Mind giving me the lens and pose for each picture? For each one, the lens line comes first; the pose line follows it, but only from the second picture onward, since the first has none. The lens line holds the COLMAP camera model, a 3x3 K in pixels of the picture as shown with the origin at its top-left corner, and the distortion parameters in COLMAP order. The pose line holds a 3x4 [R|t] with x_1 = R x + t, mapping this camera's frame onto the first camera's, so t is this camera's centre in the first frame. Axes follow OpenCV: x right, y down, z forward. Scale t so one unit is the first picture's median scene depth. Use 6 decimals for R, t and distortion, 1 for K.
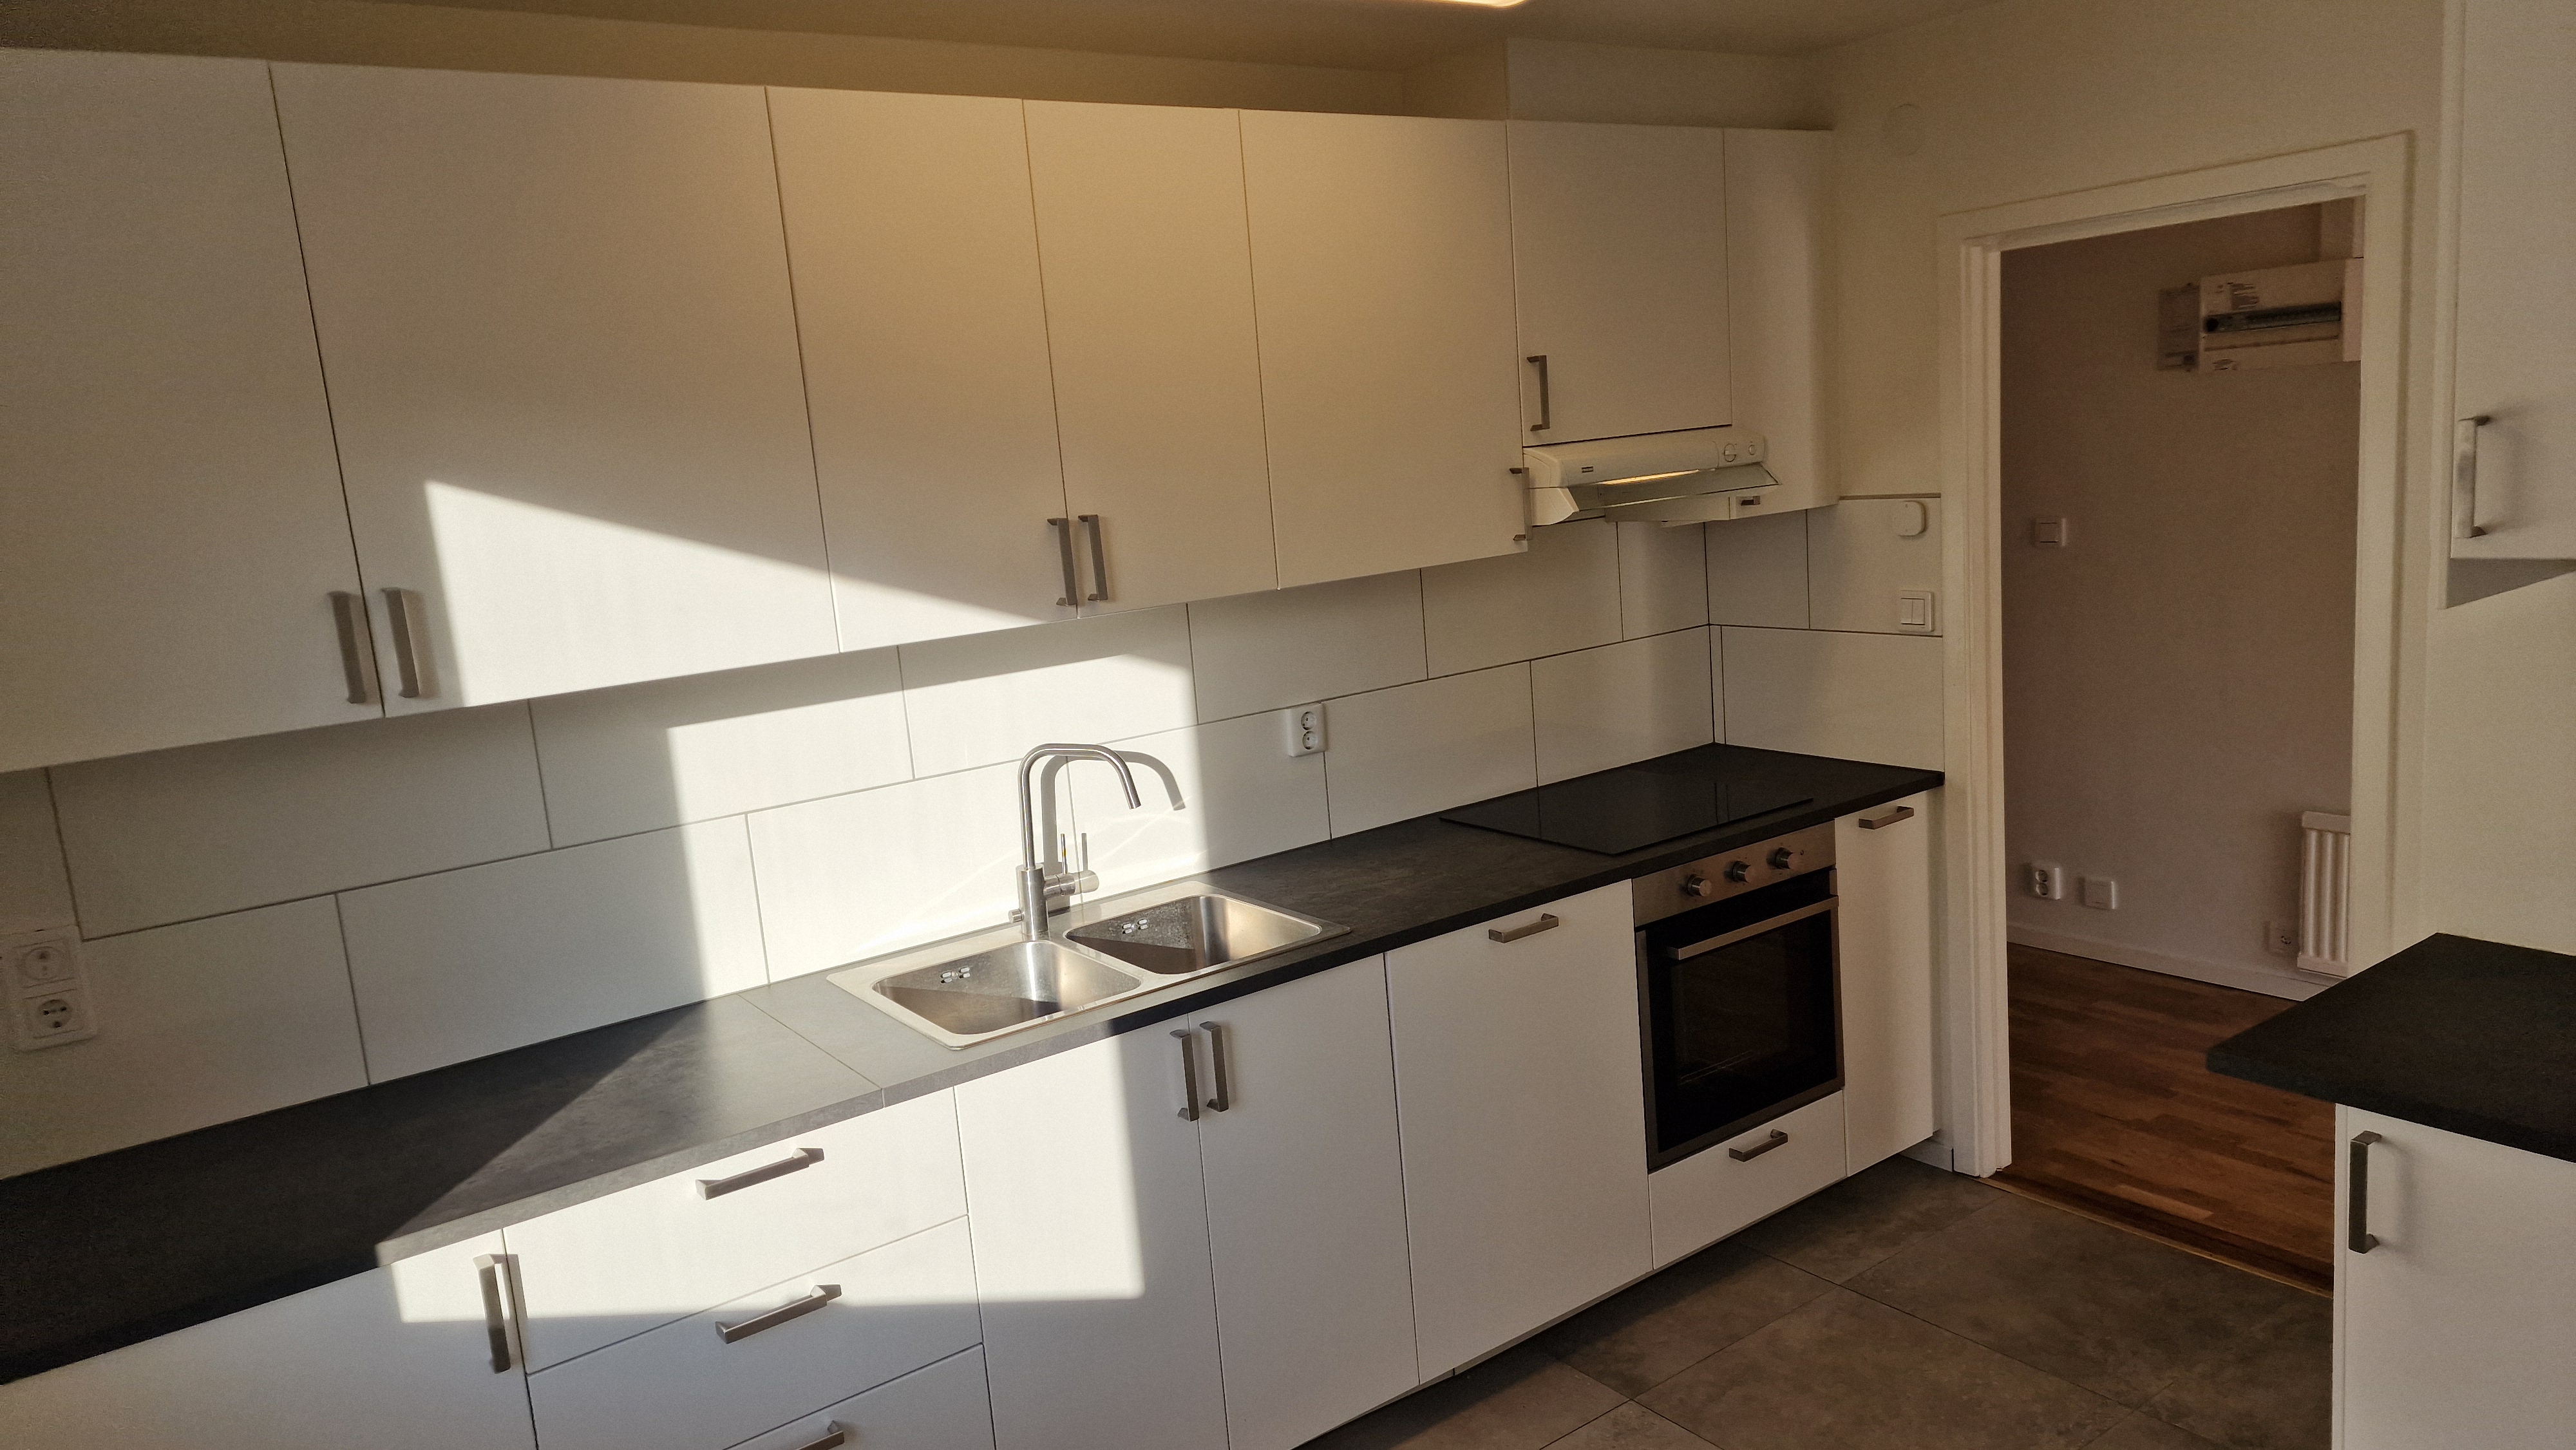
lens RADIAL K [[1738.5, 0, 1288.1], [0, 1738.5, 728.2], [0, 0, 1]] dist [0.075691, -0.011451]
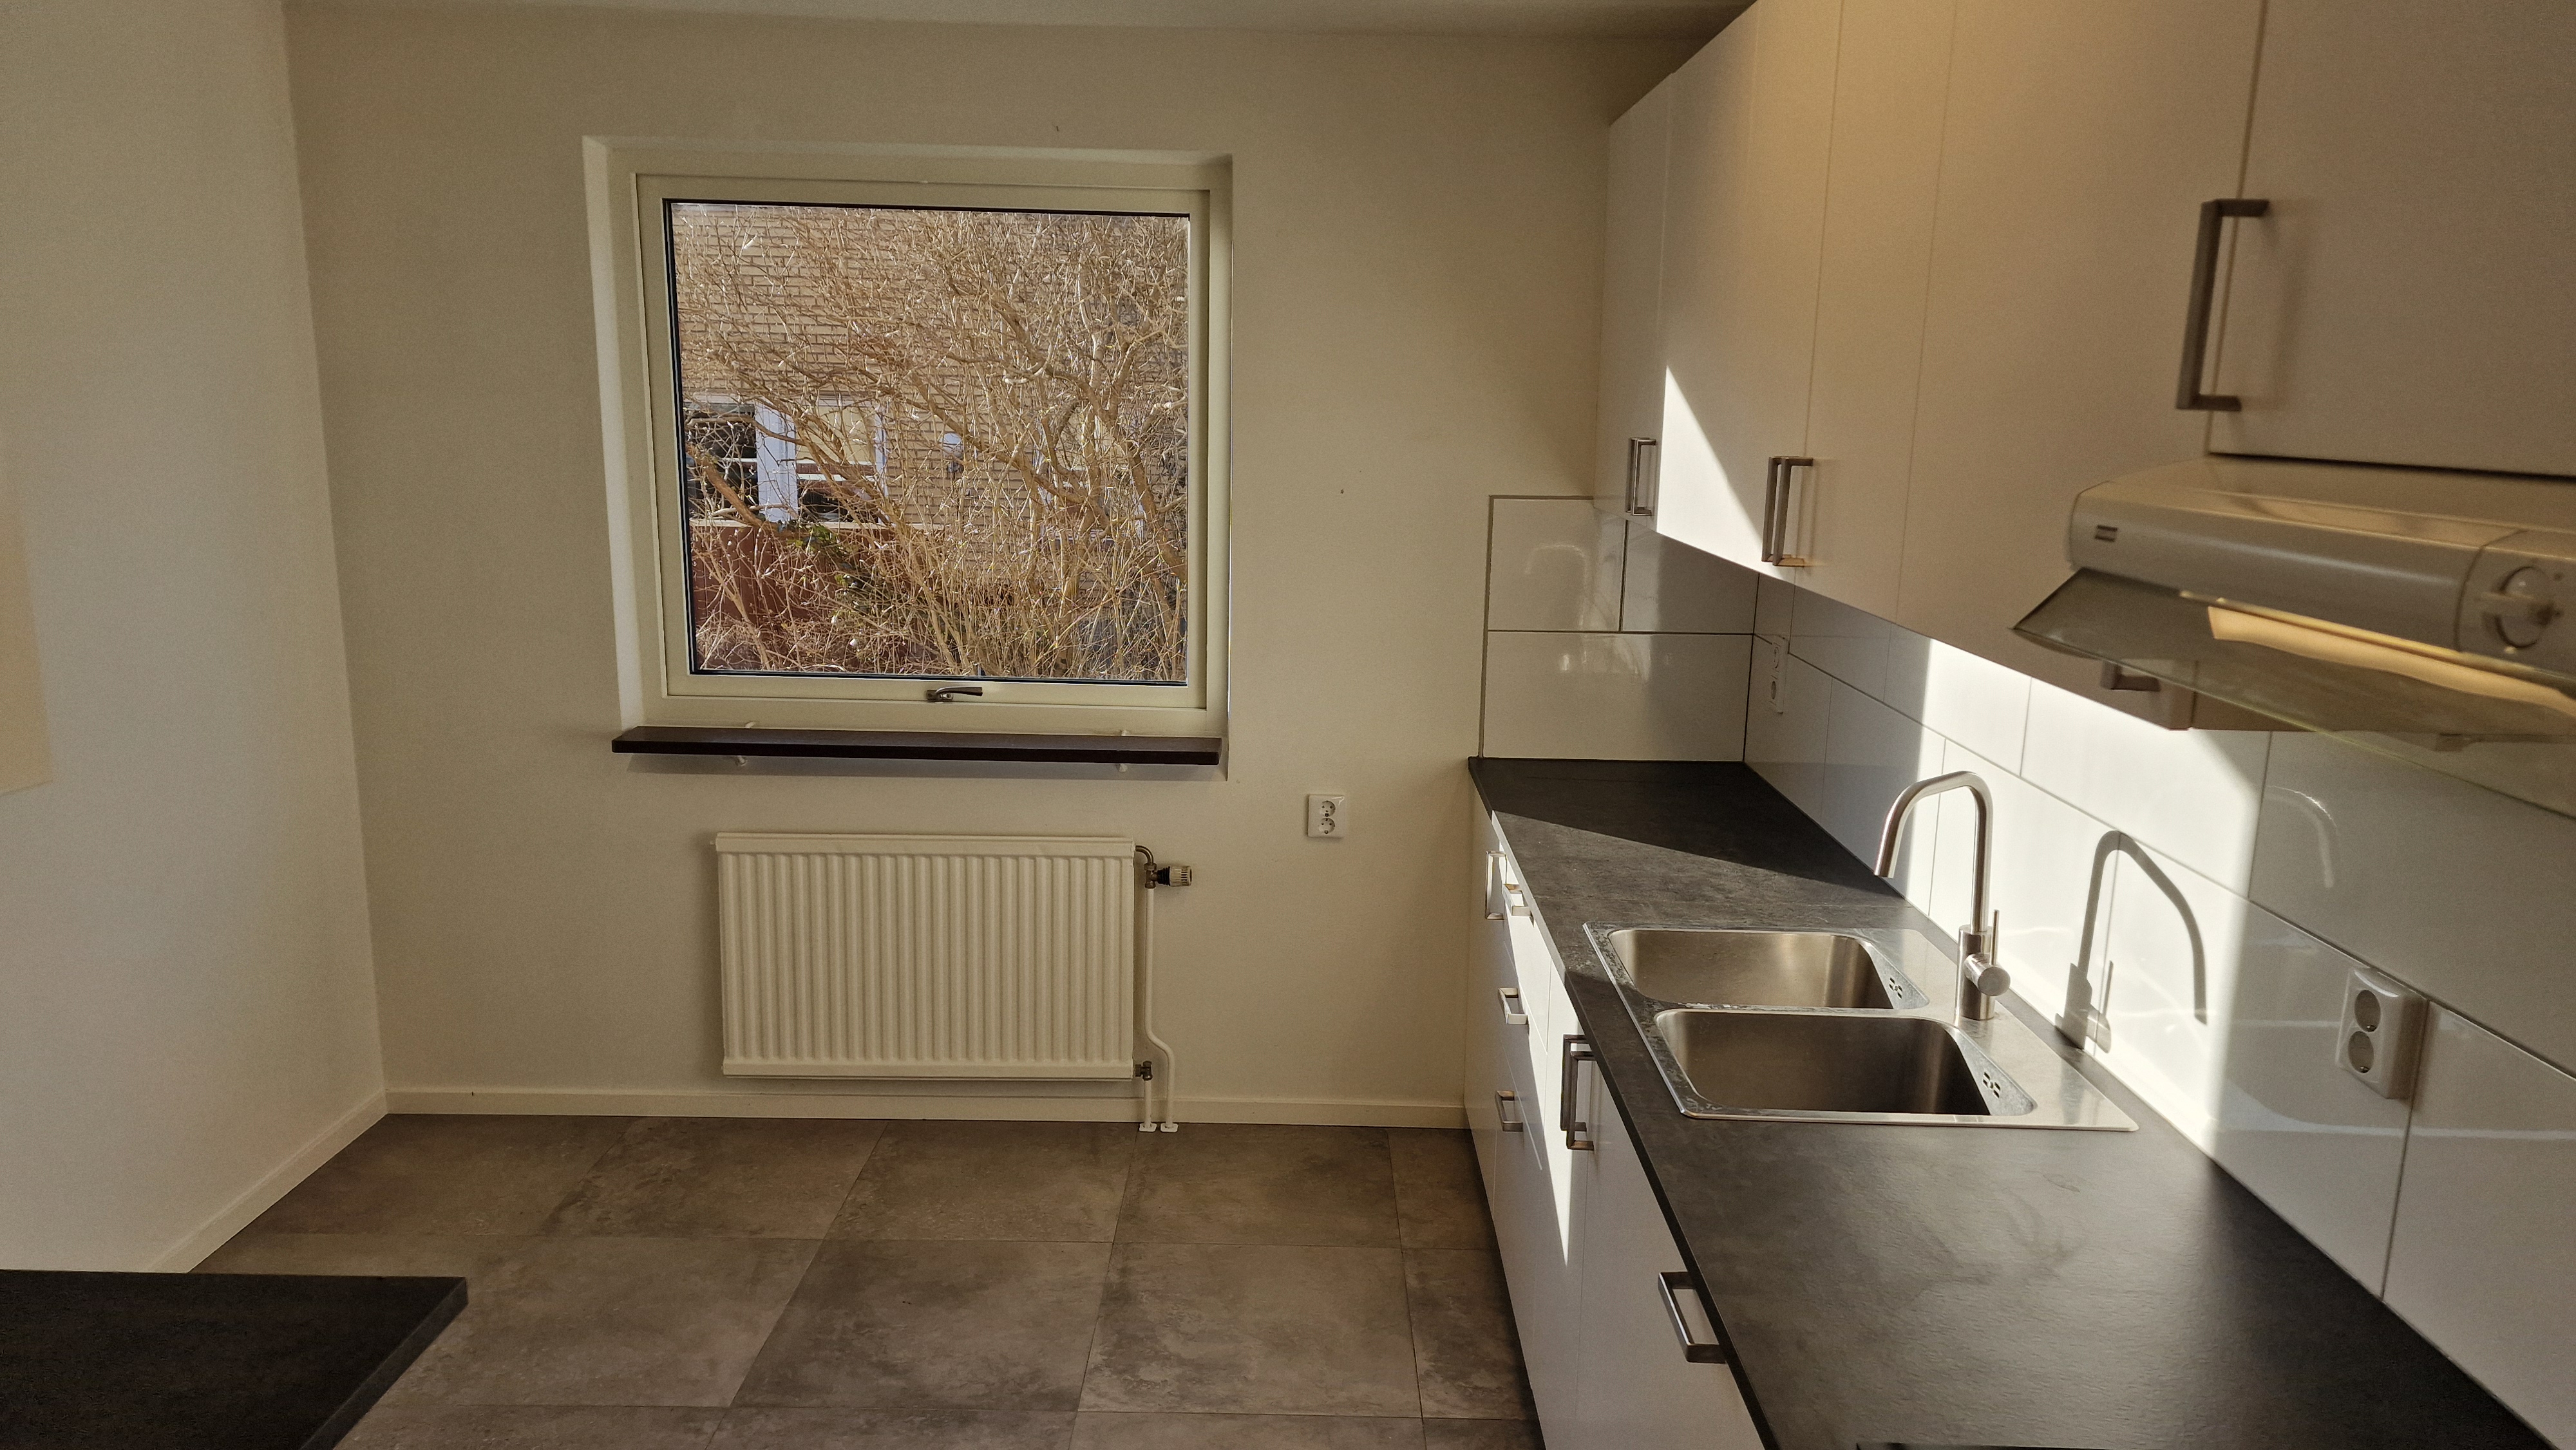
lens RADIAL K [[1738.5, 0, 1287.8], [0, 1738.5, 725.9], [0, 0, 1]] dist [0.075691, -0.011451]
pose [[-0.592069, 0.221244, -0.774923, 0.725471], [-0.110667, 0.930146, 0.350115, -0.284778], [0.798253, 0.293051, -0.526226, 1.444153]]
